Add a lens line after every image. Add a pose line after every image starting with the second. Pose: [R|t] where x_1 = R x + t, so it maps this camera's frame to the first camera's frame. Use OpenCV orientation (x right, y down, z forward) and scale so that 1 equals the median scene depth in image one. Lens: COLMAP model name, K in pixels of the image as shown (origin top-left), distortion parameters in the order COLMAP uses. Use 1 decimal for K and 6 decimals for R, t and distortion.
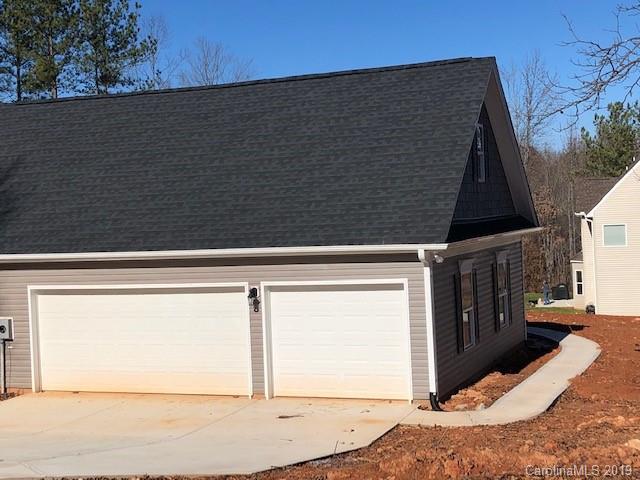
lens RADIAL K [[1012.9, 0, 320.0], [0, 1012.9, 240.0], [0, 0, 1]] dist [0.024554, 0.008219]
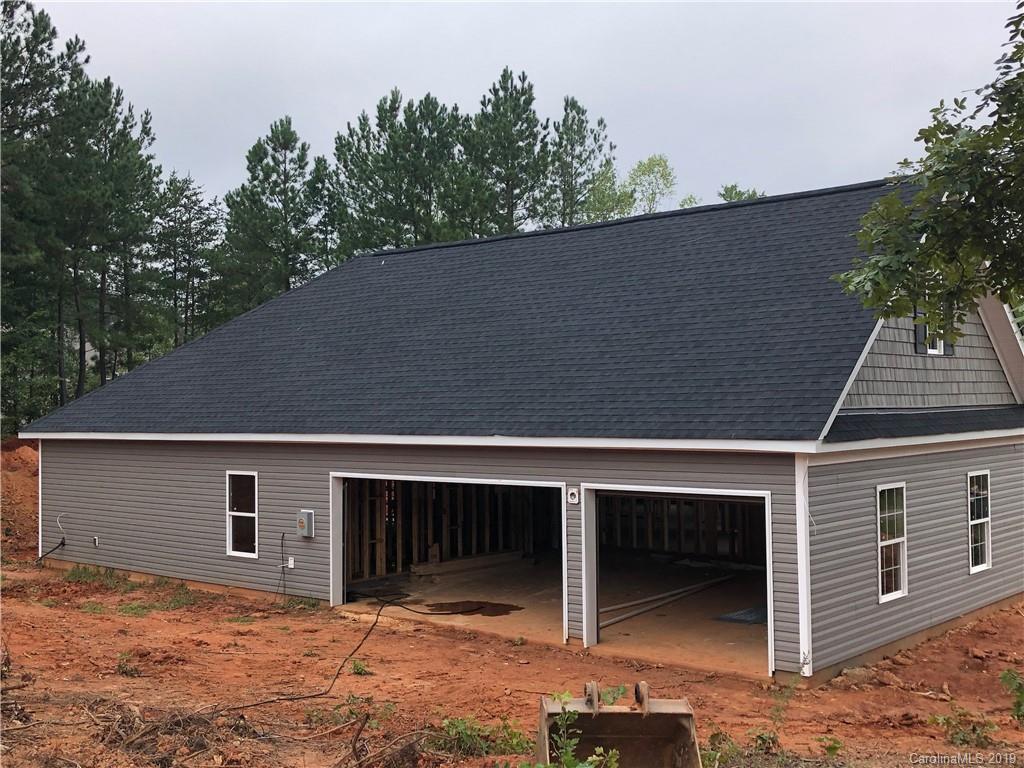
lens RADIAL K [[1163.0, 0, 512.0], [0, 1163.0, 384.0], [0, 0, 1]] dist [0.009015, 0.003463]
pose [[0.940783, 0.029115, -0.337757, 0.166139], [-0.043156, 0.998485, -0.034135, 0.000822], [0.336252, 0.046690, 0.940614, 0.187439]]
